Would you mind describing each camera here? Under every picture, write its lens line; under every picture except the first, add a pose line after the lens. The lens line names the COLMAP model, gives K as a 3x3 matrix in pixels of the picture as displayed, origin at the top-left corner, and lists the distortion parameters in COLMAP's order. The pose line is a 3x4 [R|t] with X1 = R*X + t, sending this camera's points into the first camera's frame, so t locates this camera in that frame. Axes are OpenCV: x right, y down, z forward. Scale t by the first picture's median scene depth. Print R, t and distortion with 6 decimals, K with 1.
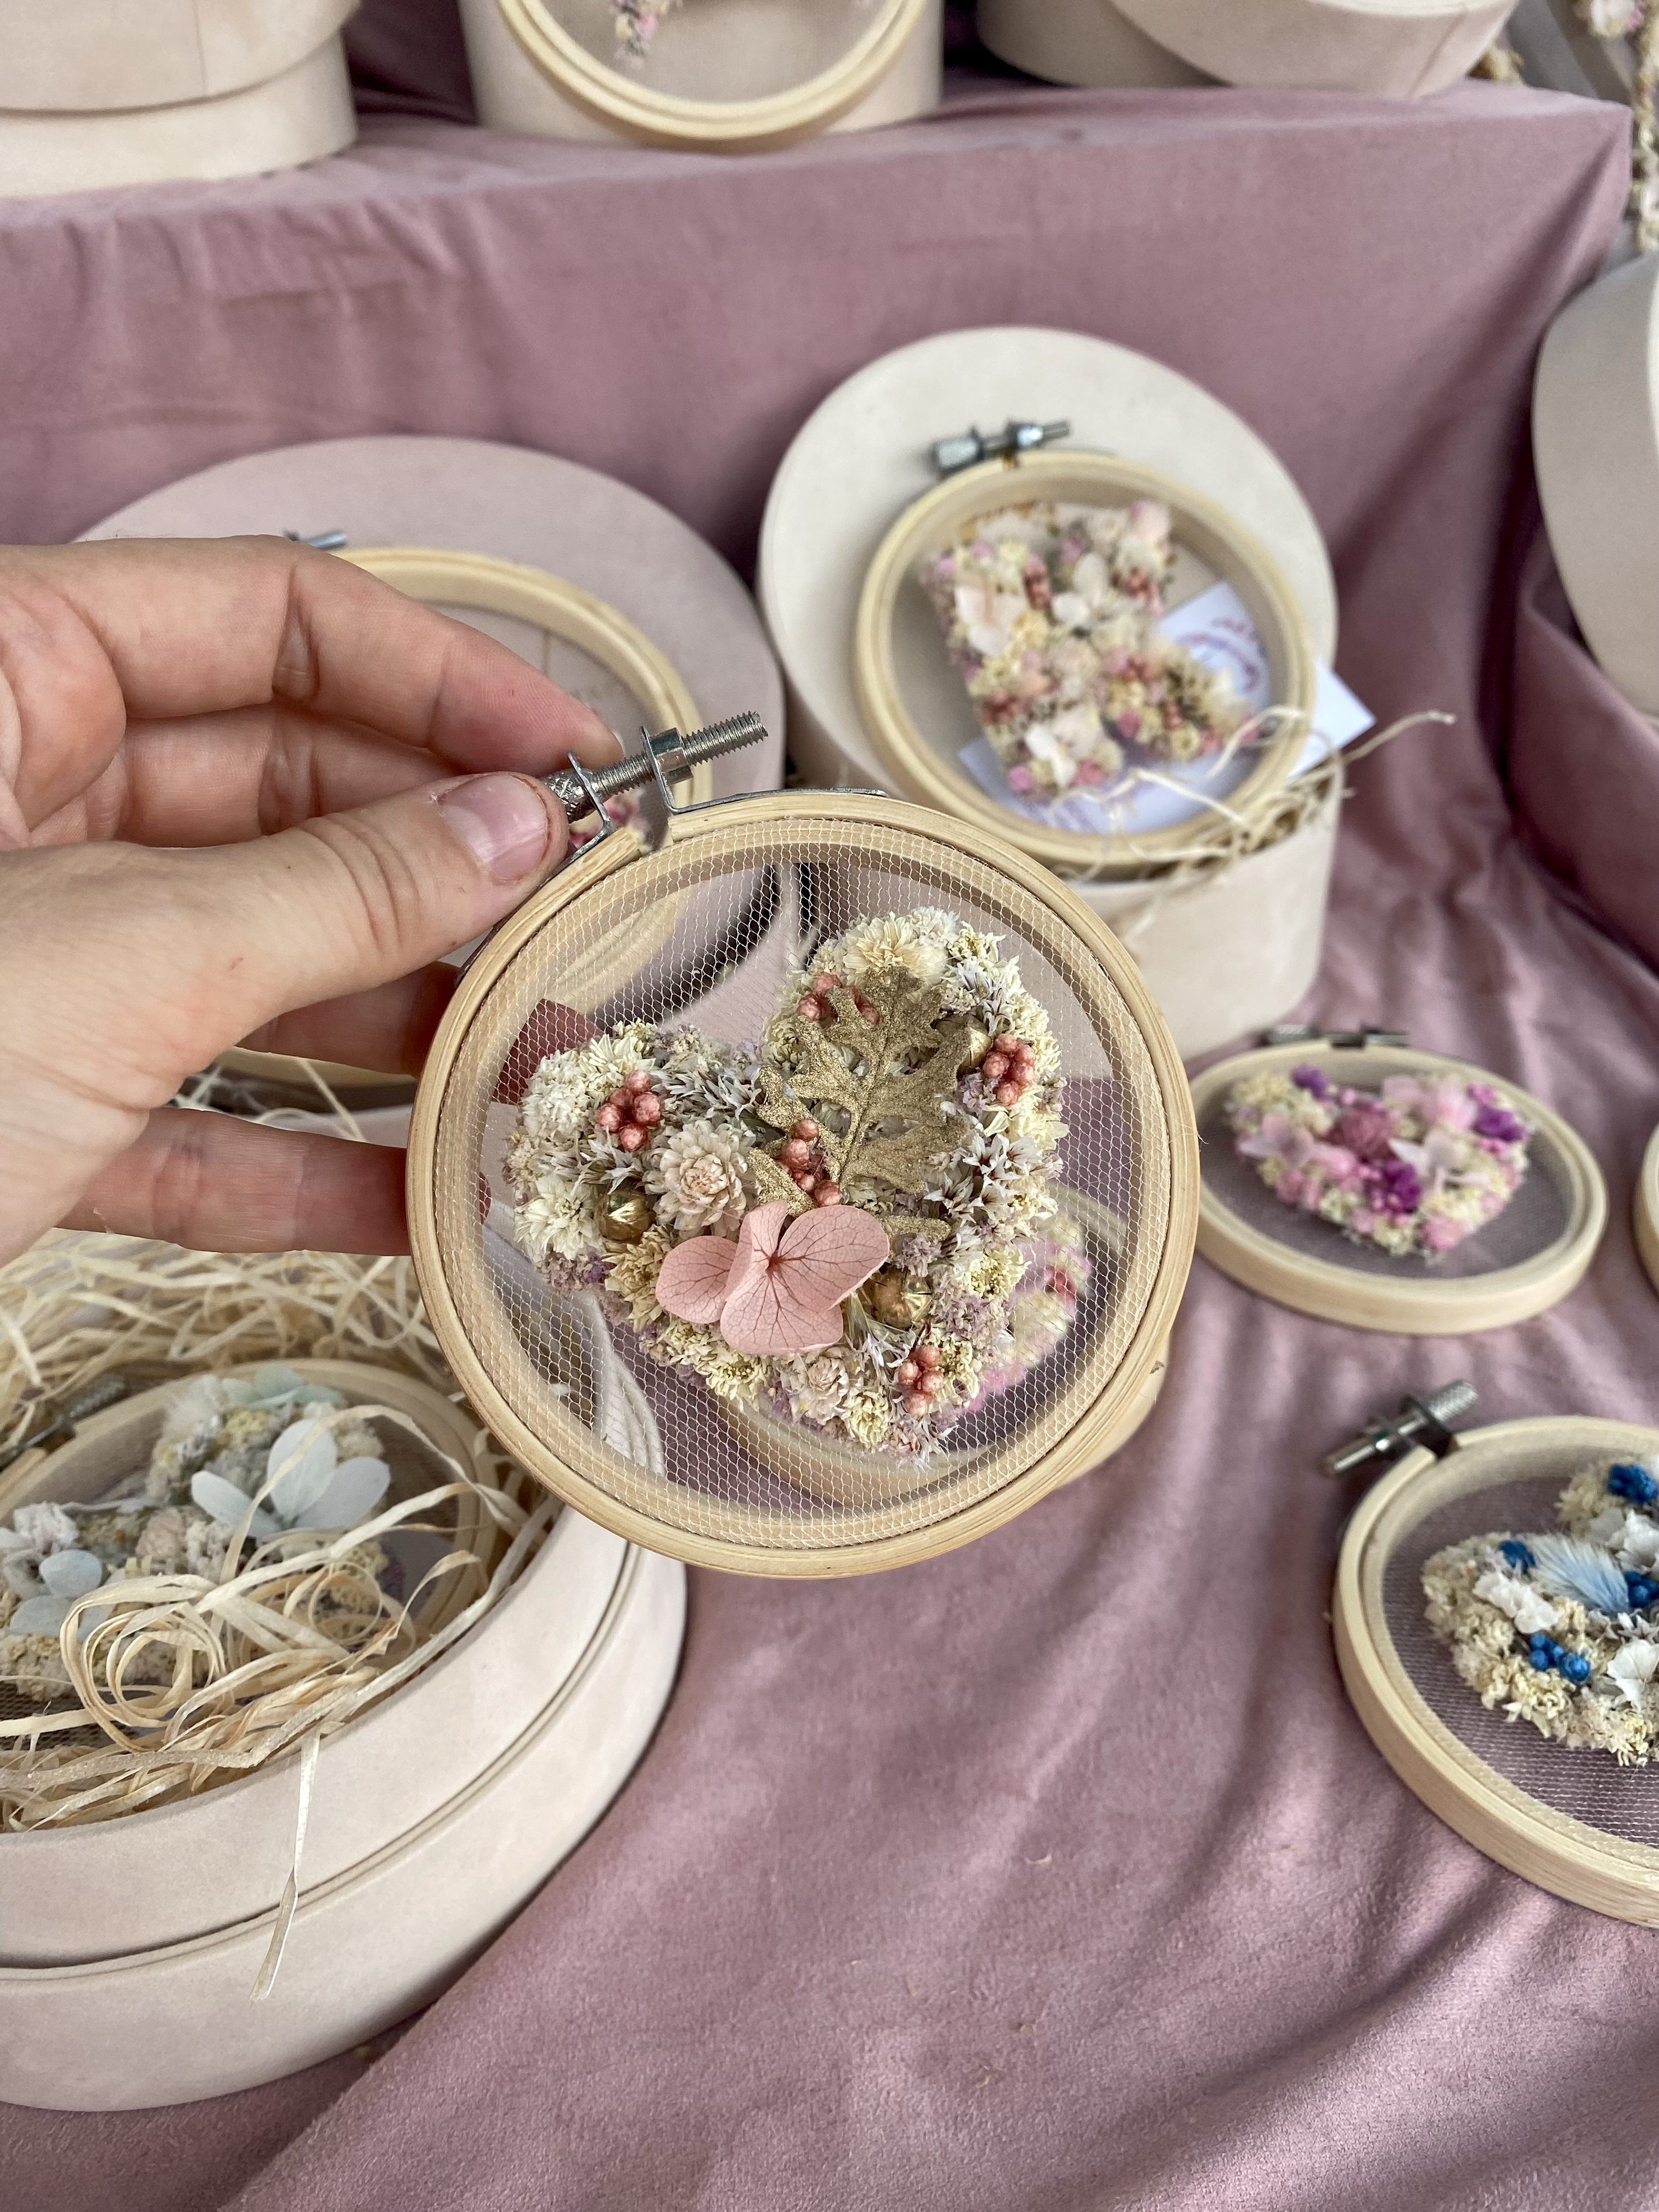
lens RADIAL K [[1563.5, 0, 829.5], [0, 1563.5, 1106.0], [0, 0, 1]] dist [0.003313, 0.001243]
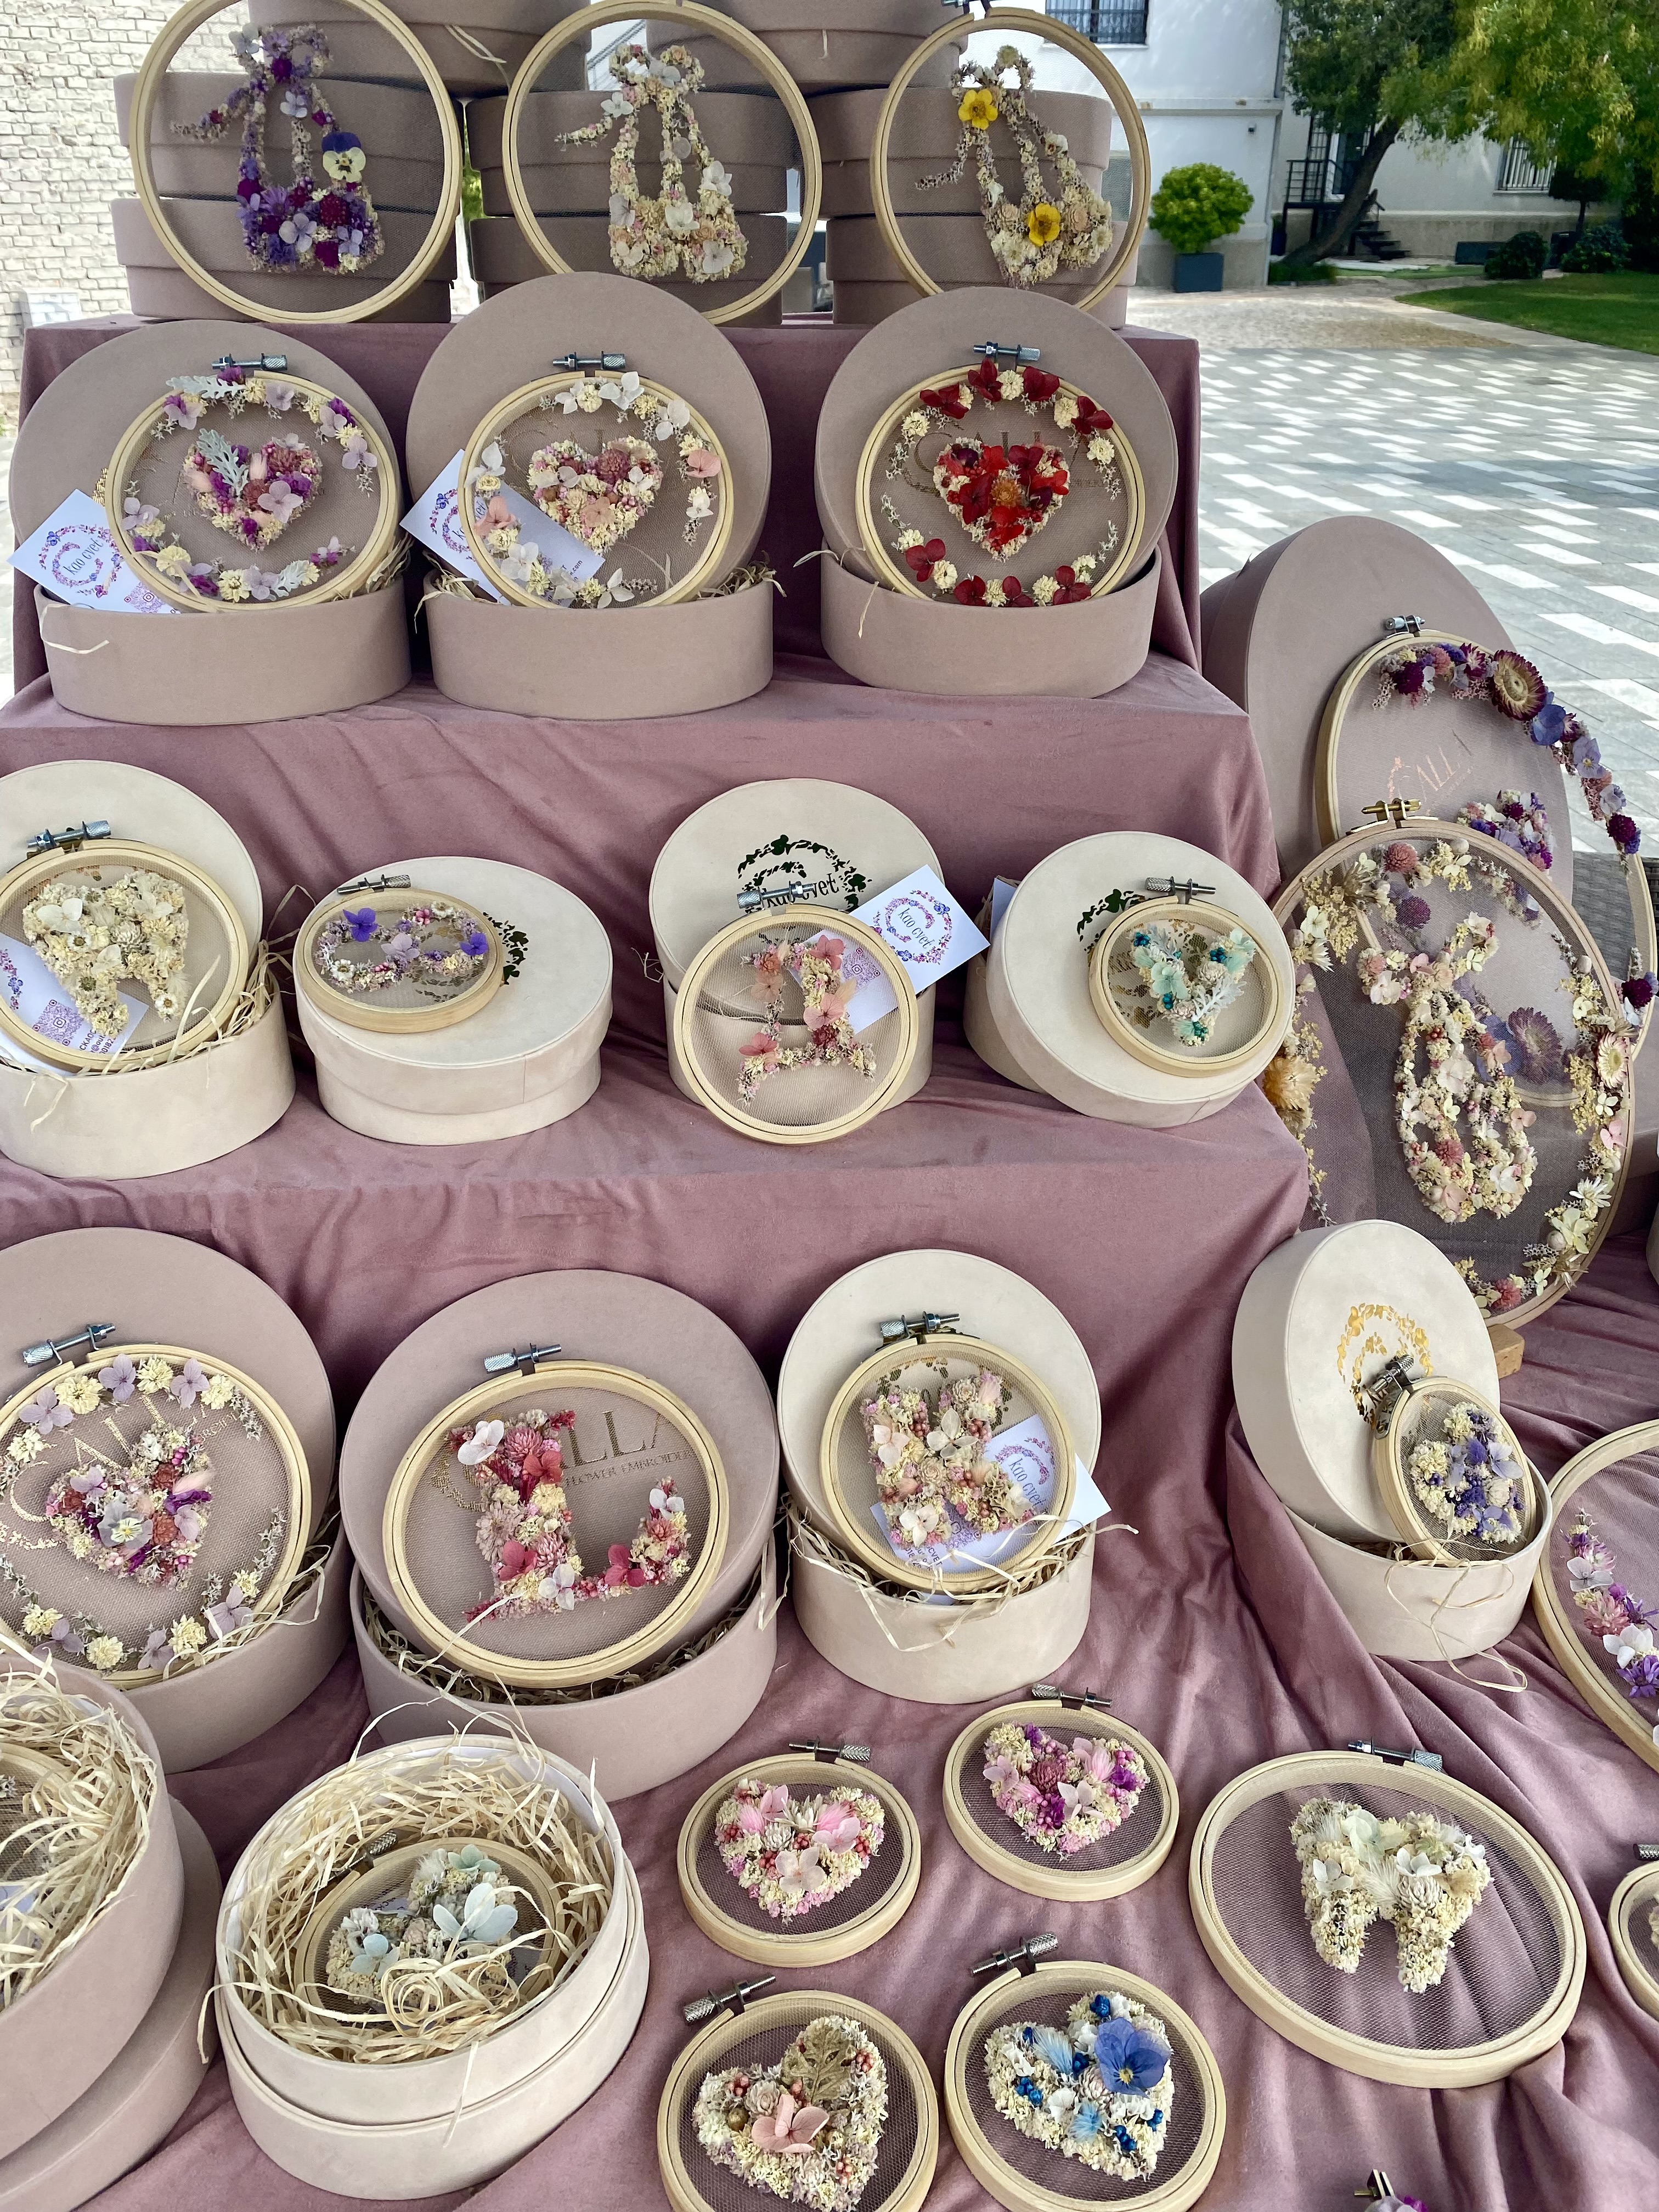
lens RADIAL K [[1563.5, 0, 829.5], [0, 1563.5, 1106.0], [0, 0, 1]] dist [0.003313, 0.001243]
pose [[0.989942, 0.090847, -0.108455, 0.223226], [-0.109931, 0.976481, -0.185471, -0.399903], [0.089055, 0.195528, 0.976646, -1.032143]]
